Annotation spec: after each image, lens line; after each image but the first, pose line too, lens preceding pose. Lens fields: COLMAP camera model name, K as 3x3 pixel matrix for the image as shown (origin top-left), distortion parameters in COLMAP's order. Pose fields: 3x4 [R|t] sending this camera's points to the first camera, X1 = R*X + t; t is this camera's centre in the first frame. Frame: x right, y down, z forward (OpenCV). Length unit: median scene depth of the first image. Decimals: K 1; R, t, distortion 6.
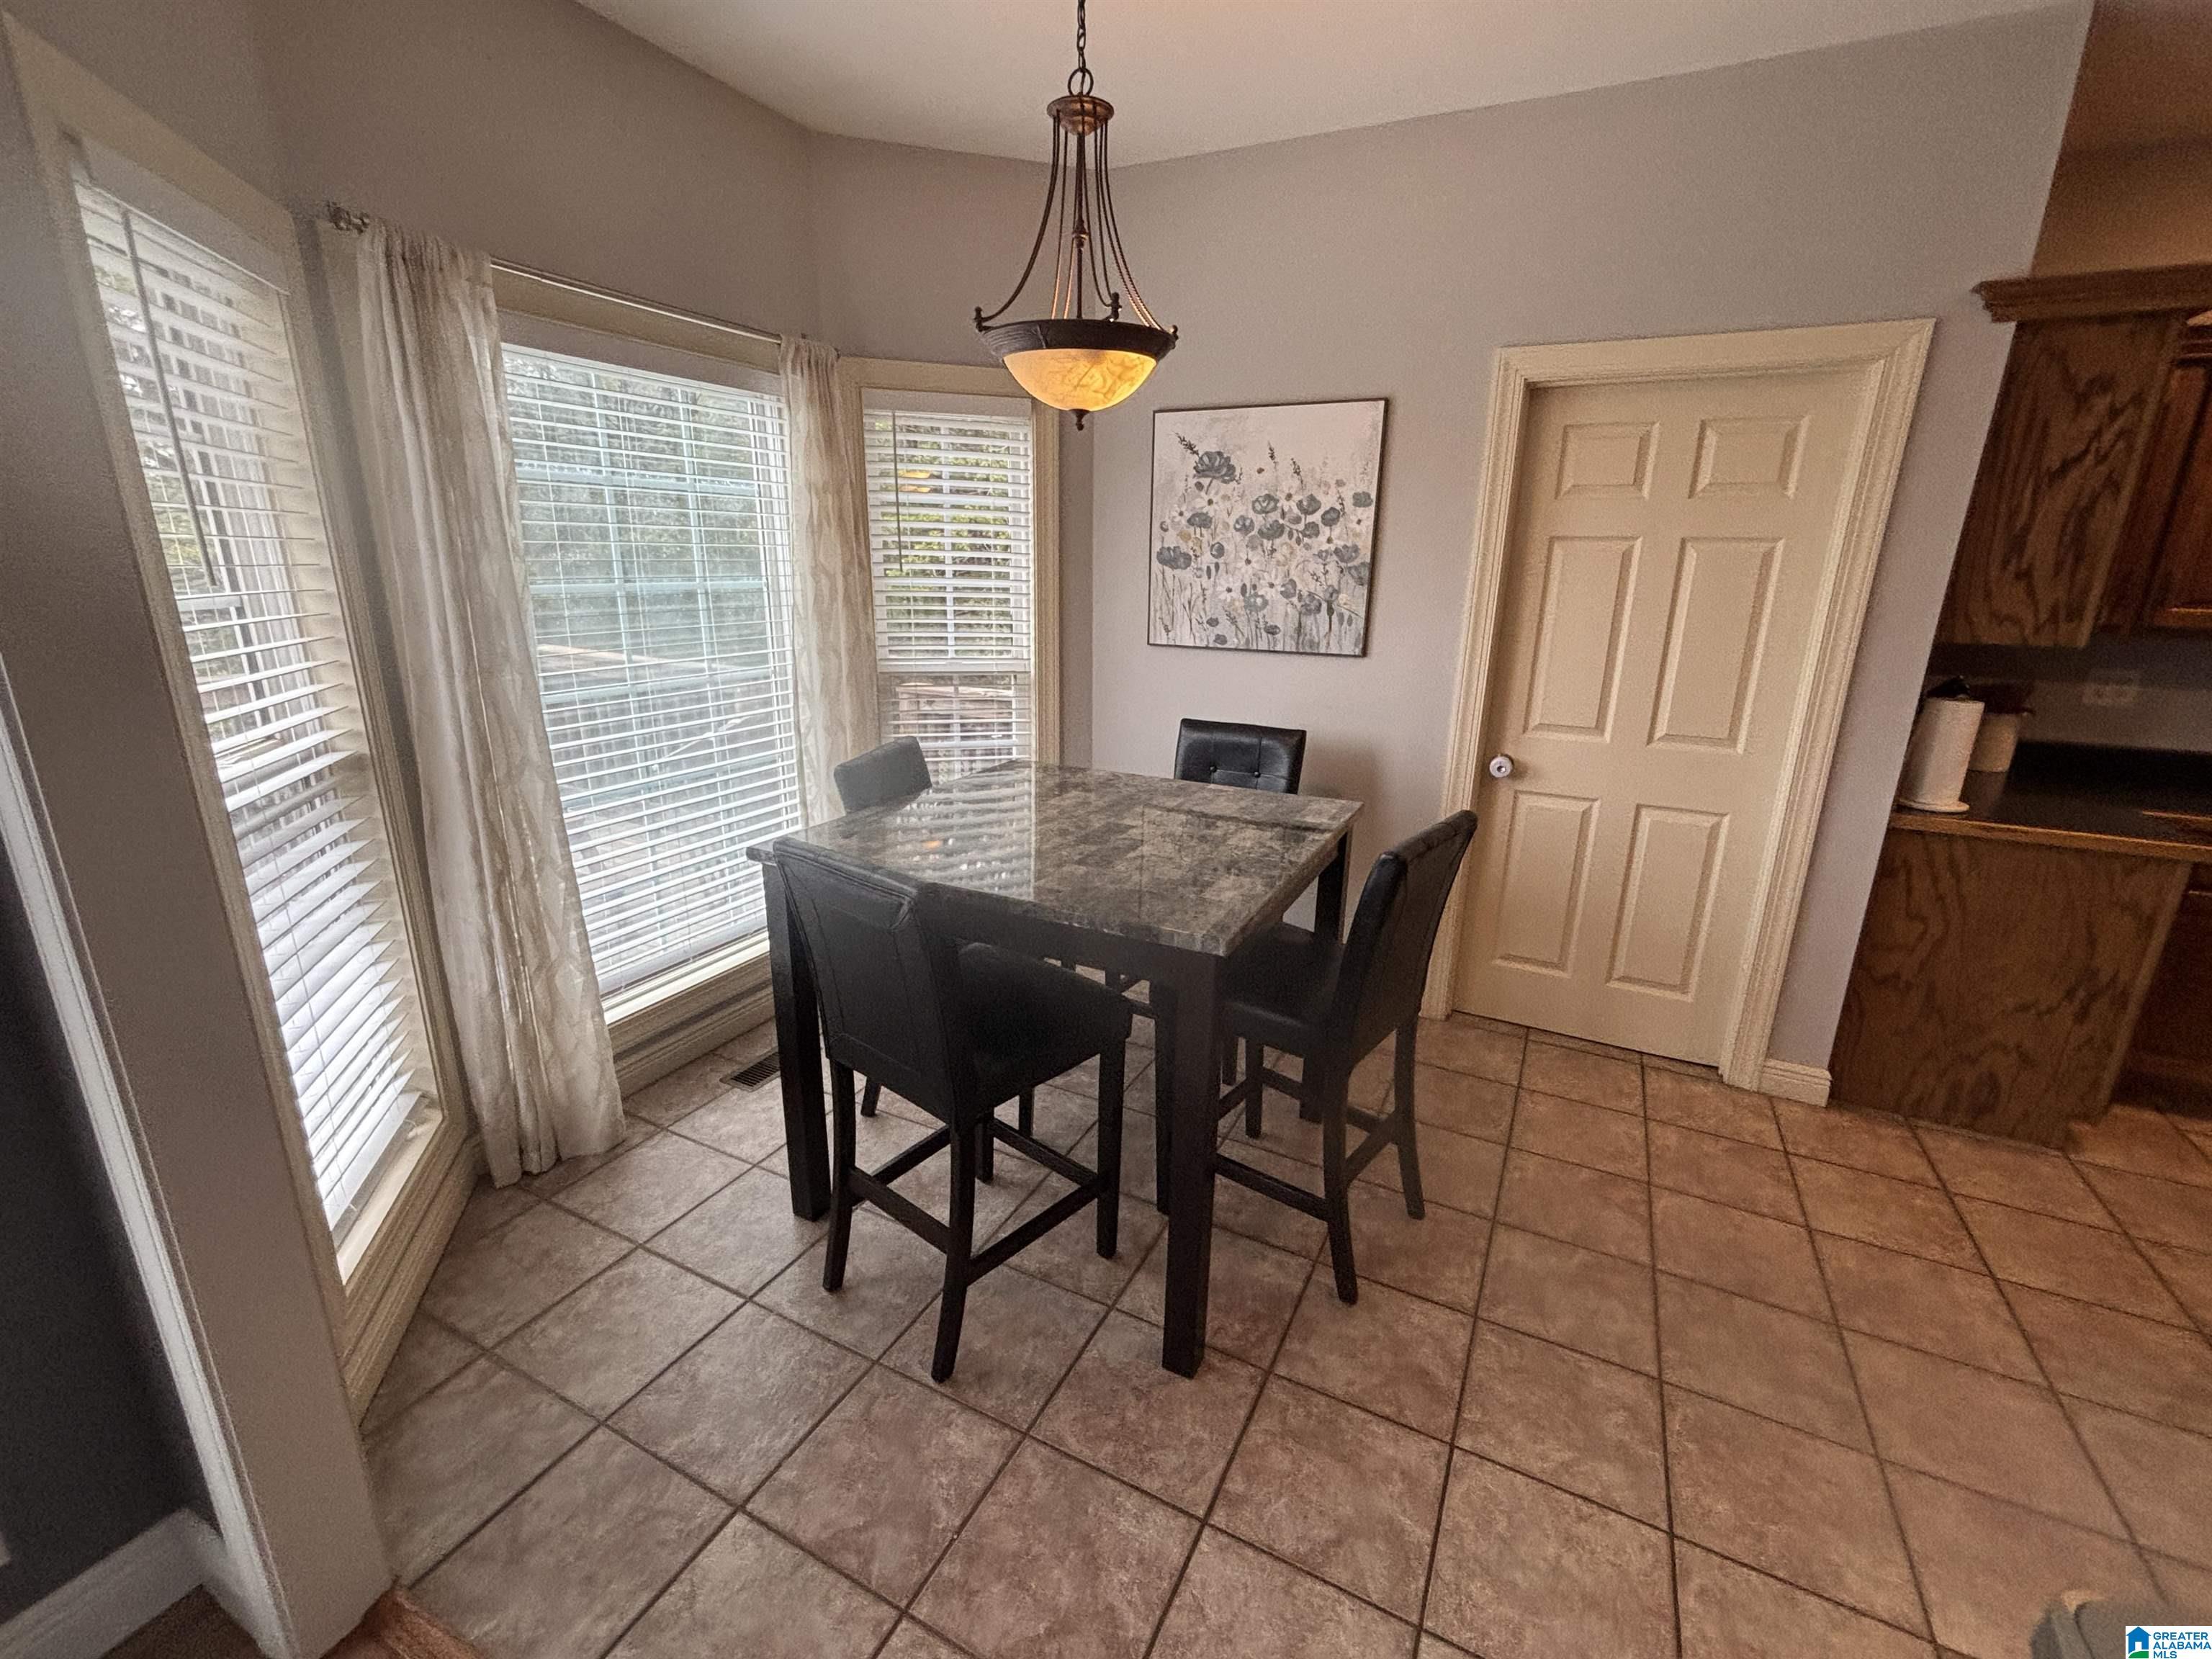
lens RADIAL K [[946.8, 0, 1104.4], [0, 946.8, 812.0], [0, 0, 1]] dist [-0.001330, 0.001205]
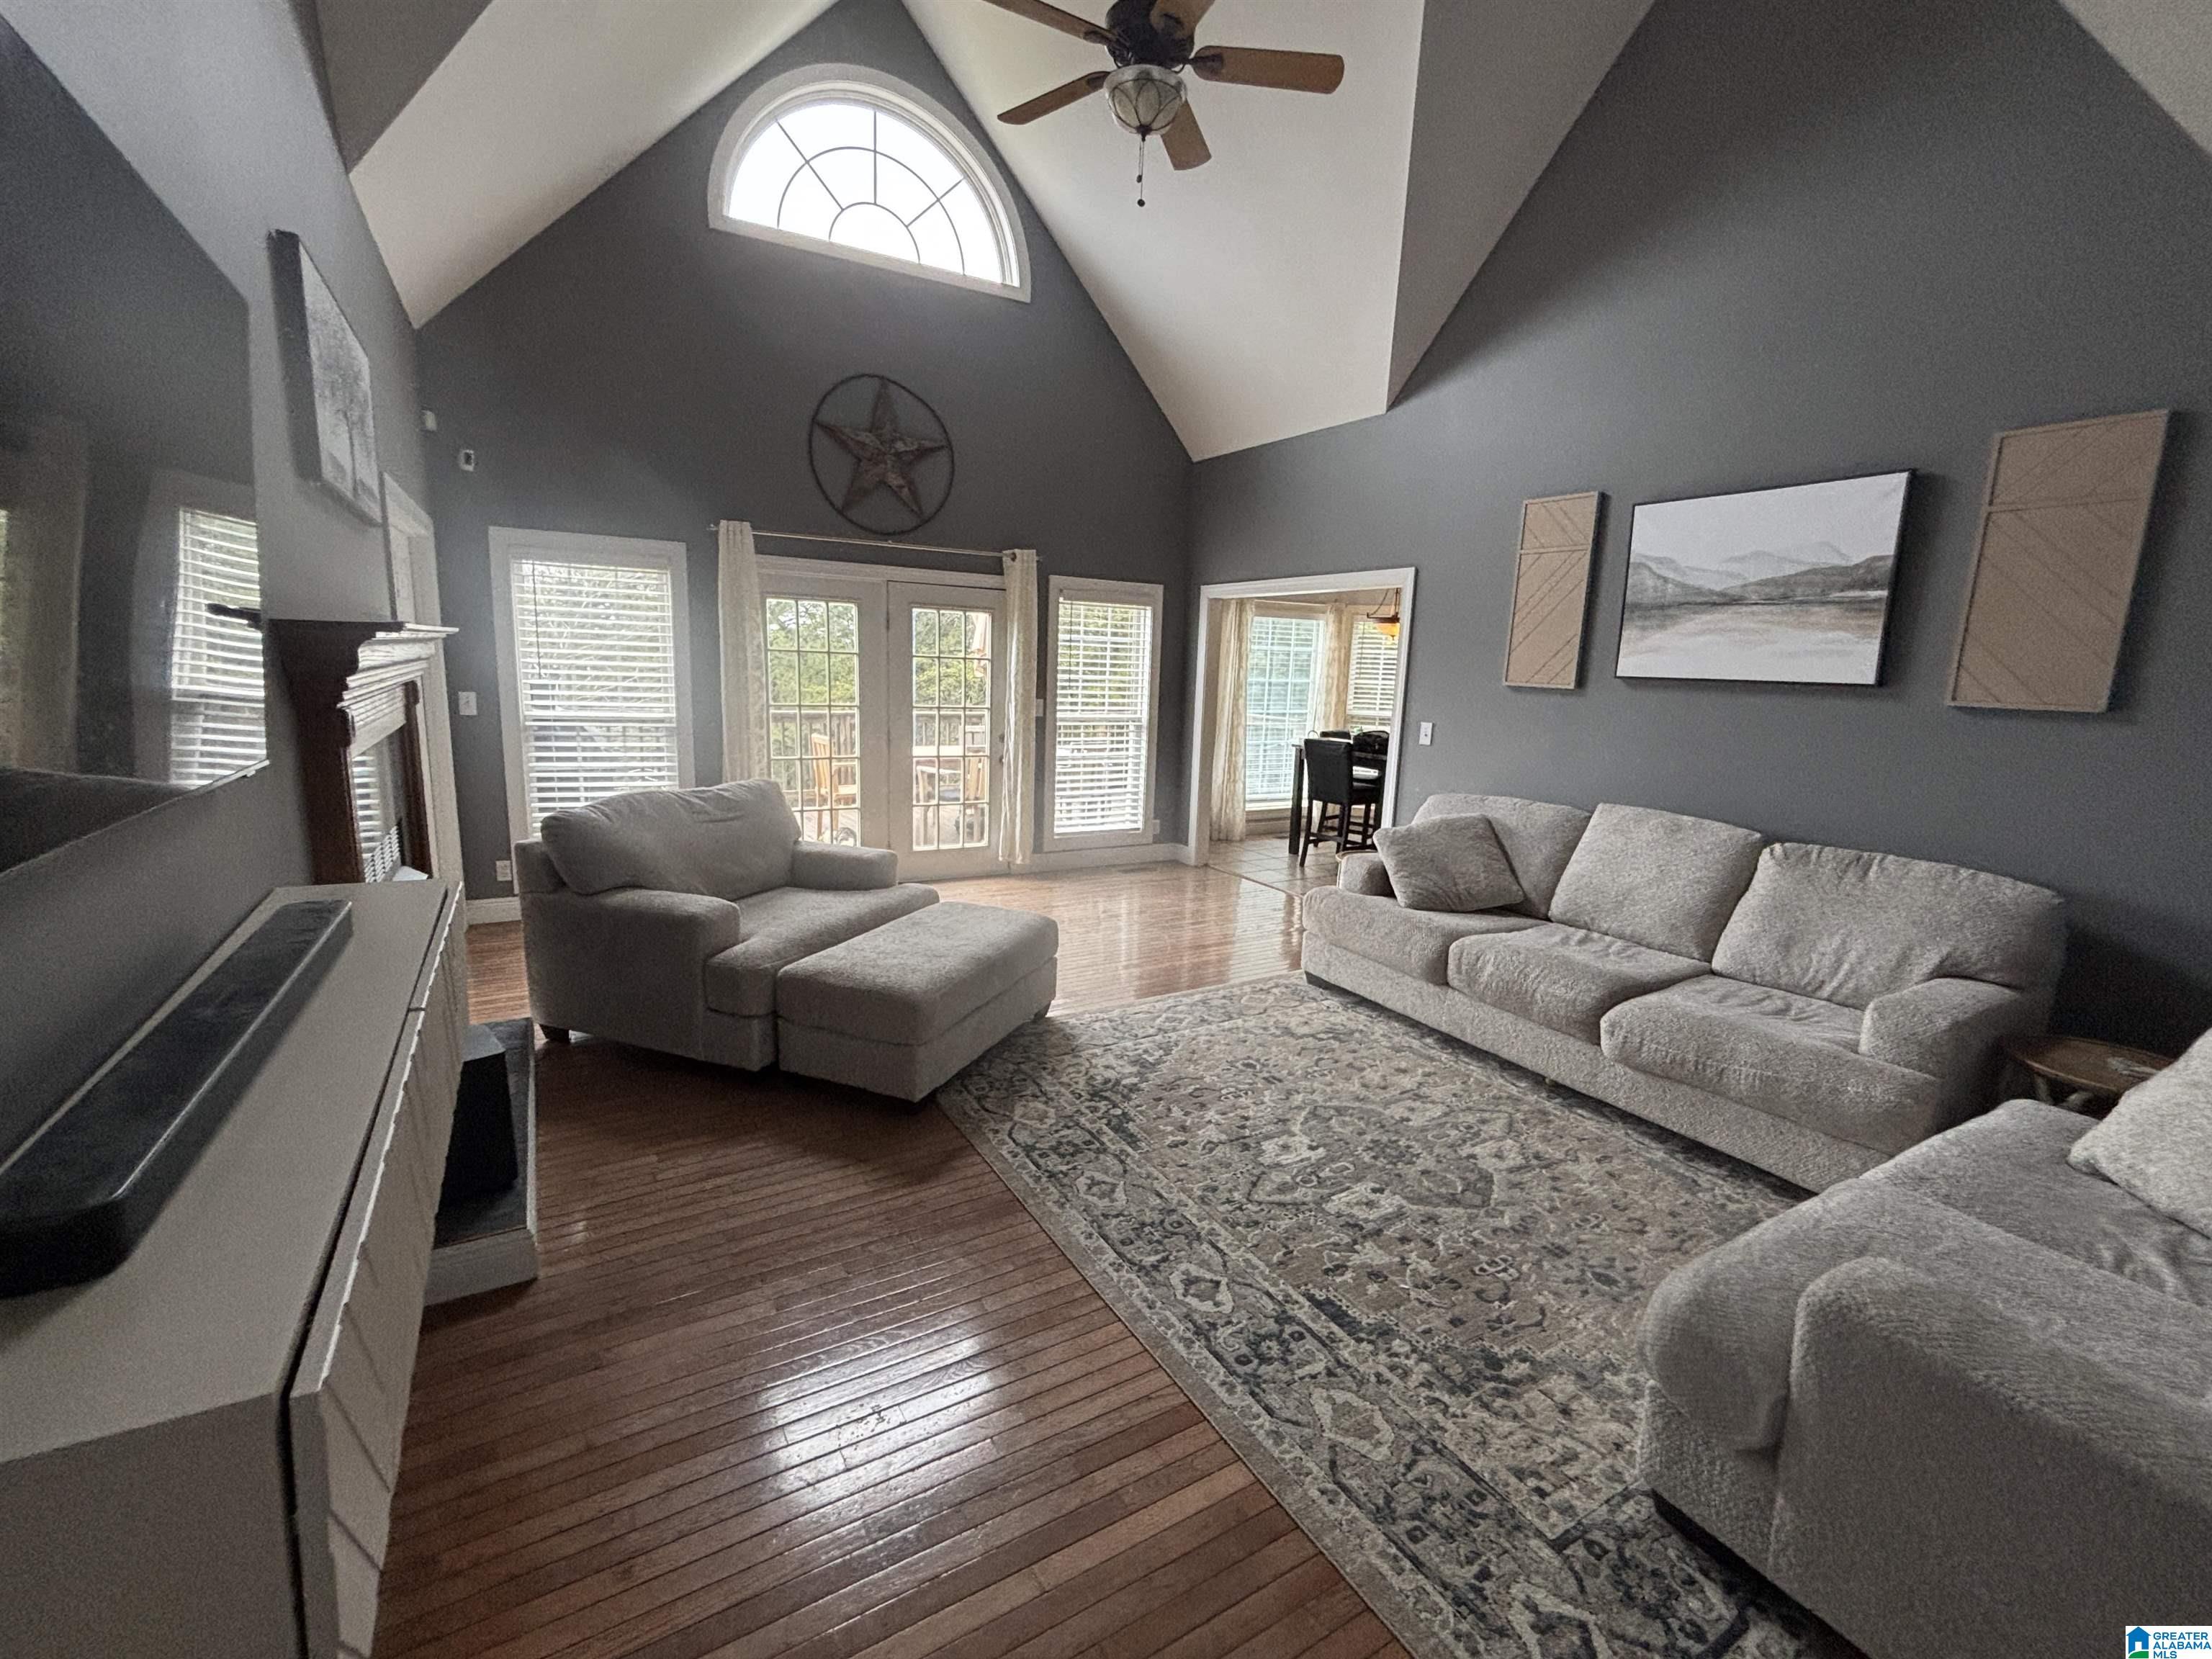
lens RADIAL K [[946.8, 0, 1108.6], [0, 946.8, 828.1], [0, 0, 1]] dist [-0.001330, 0.001205]
pose [[0.847189, 0.105223, -0.520767, 0.761835], [-0.163375, 0.984293, -0.066901, 0.564720], [0.505548, 0.141758, 0.851073, -1.947743]]
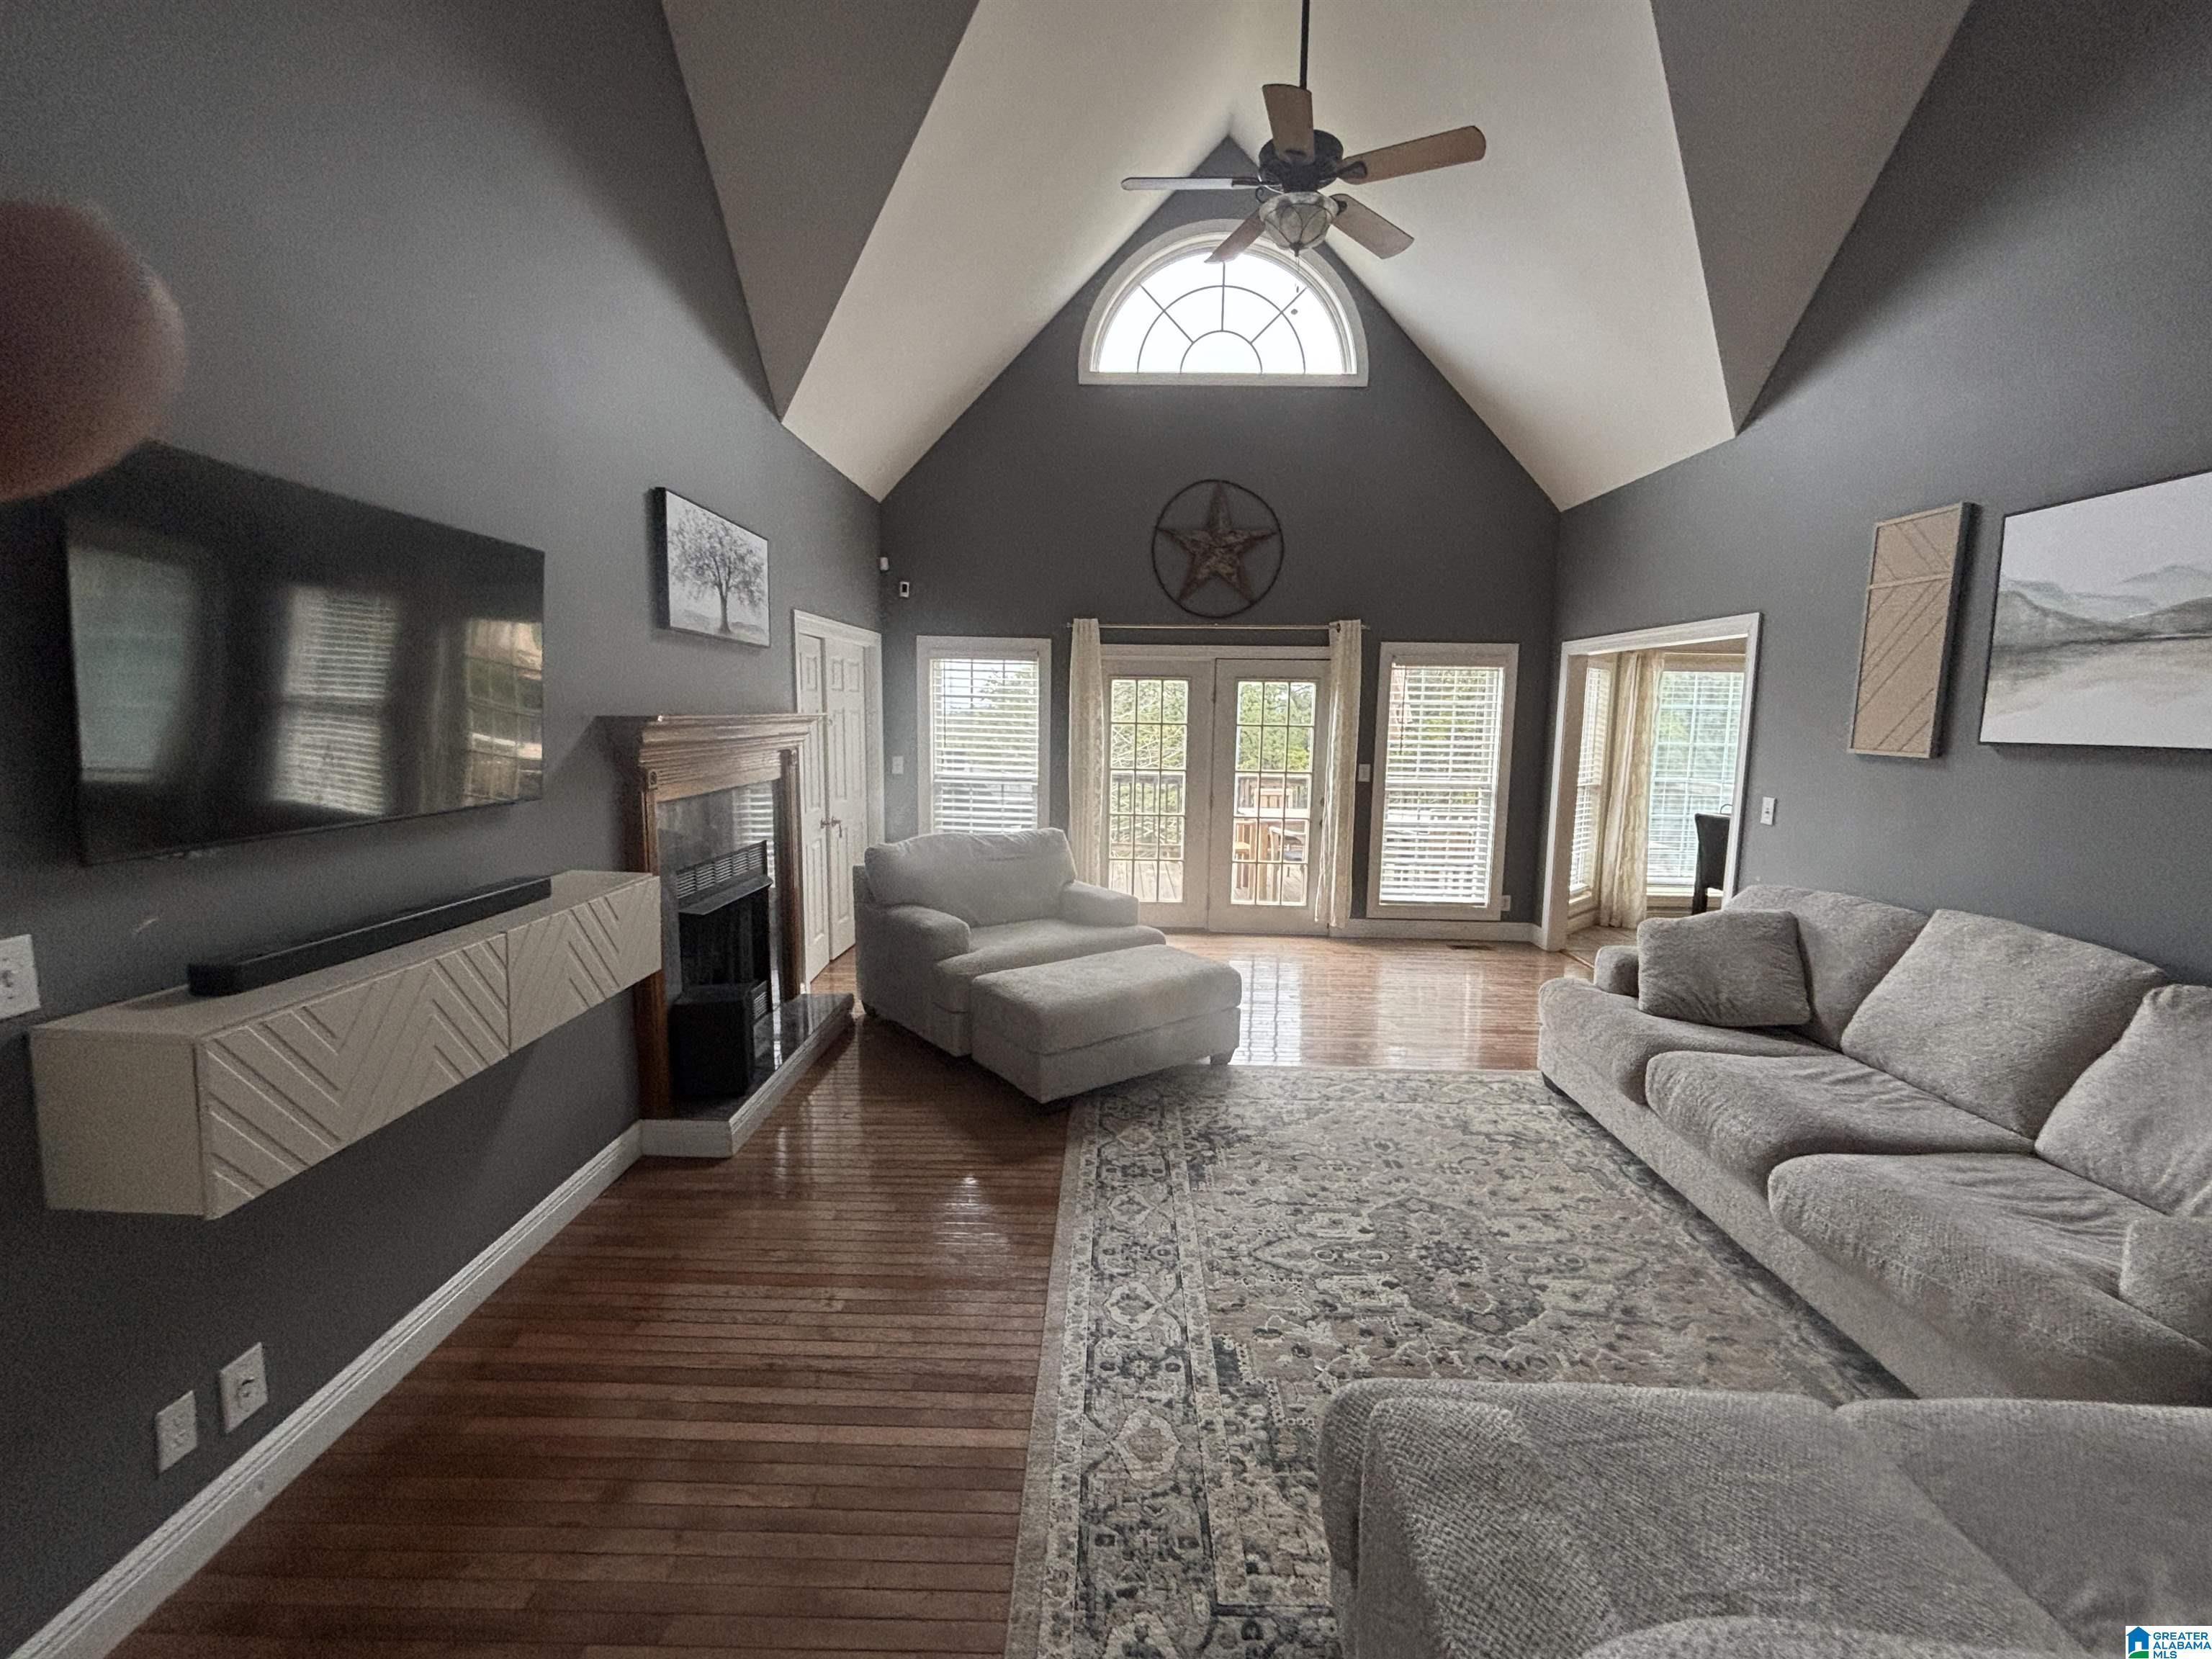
lens RADIAL K [[946.8, 0, 1111.3], [0, 946.8, 832.4], [0, 0, 1]] dist [-0.001330, 0.001205]
pose [[0.445109, 0.104230, -0.889390, 1.217270], [-0.249572, 0.968289, -0.011426, 0.464948], [0.859995, 0.227053, 0.457007, -1.659327]]
